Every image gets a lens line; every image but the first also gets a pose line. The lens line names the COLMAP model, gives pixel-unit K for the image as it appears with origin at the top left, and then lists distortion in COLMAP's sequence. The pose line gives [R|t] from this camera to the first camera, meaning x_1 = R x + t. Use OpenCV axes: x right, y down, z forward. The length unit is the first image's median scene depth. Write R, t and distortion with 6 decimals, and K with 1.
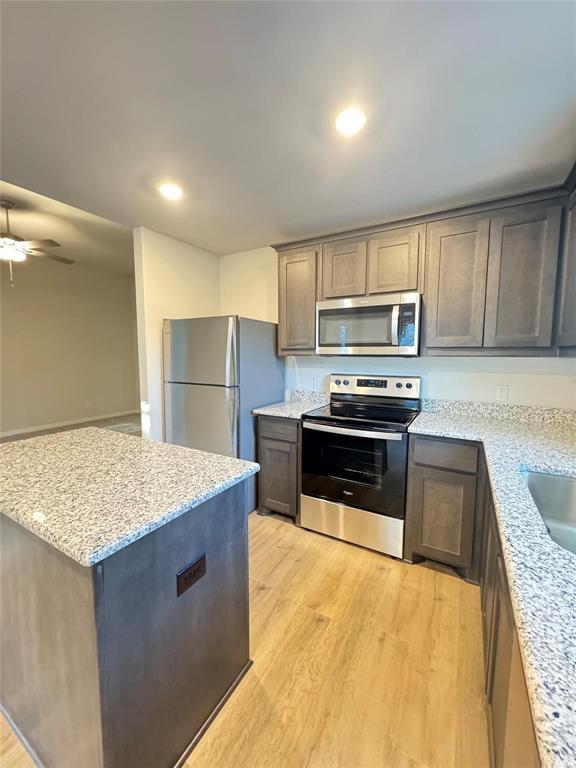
lens RADIAL K [[304.4, 0, 287.7], [0, 304.4, 382.2], [0, 0, 1]] dist [-0.000981, -0.000007]
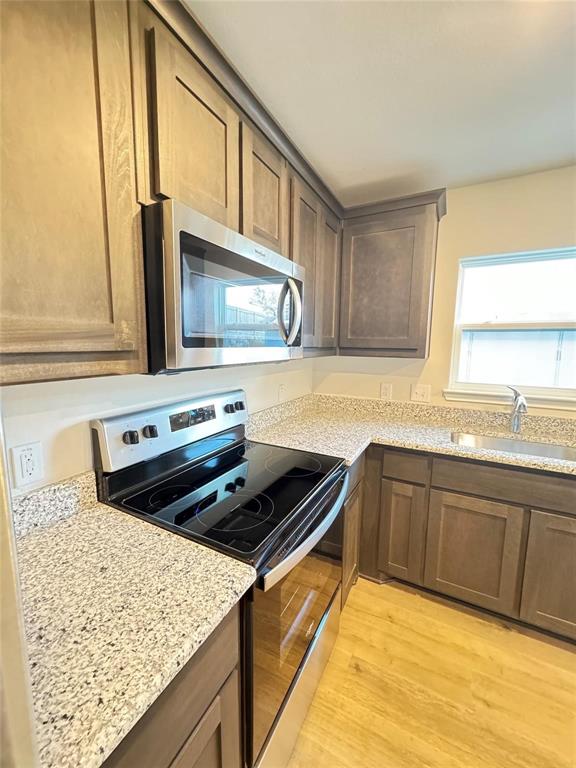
lens RADIAL K [[304.4, 0, 287.7], [0, 304.4, 382.2], [0, 0, 1]] dist [-0.000981, -0.000007]
pose [[-0.040567, -0.133721, 0.990188, -0.235148], [0.078842, 0.987486, 0.136586, -0.117674], [-0.996061, 0.083610, -0.029517, 0.917161]]
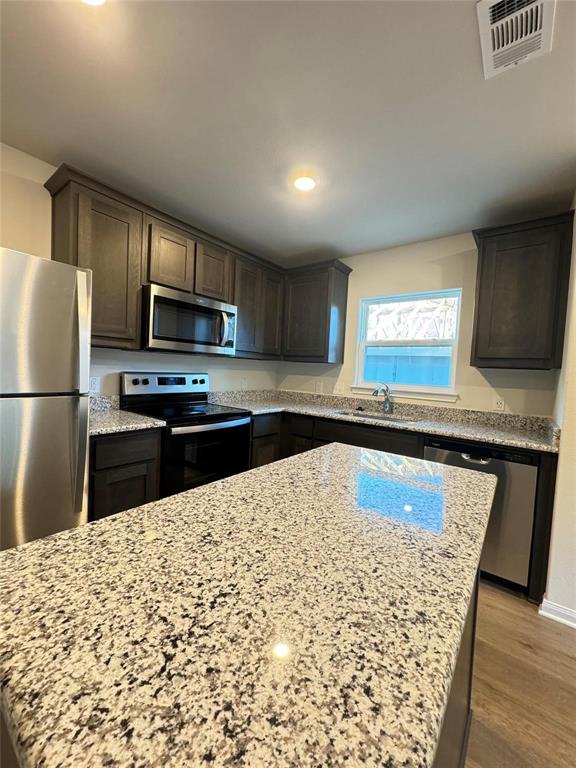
lens RADIAL K [[304.4, 0, 287.7], [0, 304.4, 382.2], [0, 0, 1]] dist [-0.000981, -0.000007]
pose [[0.125972, -0.038215, 0.991297, -0.692840], [0.043510, 0.998509, 0.032964, -0.009254], [-0.991079, 0.038979, 0.127447, 0.542088]]
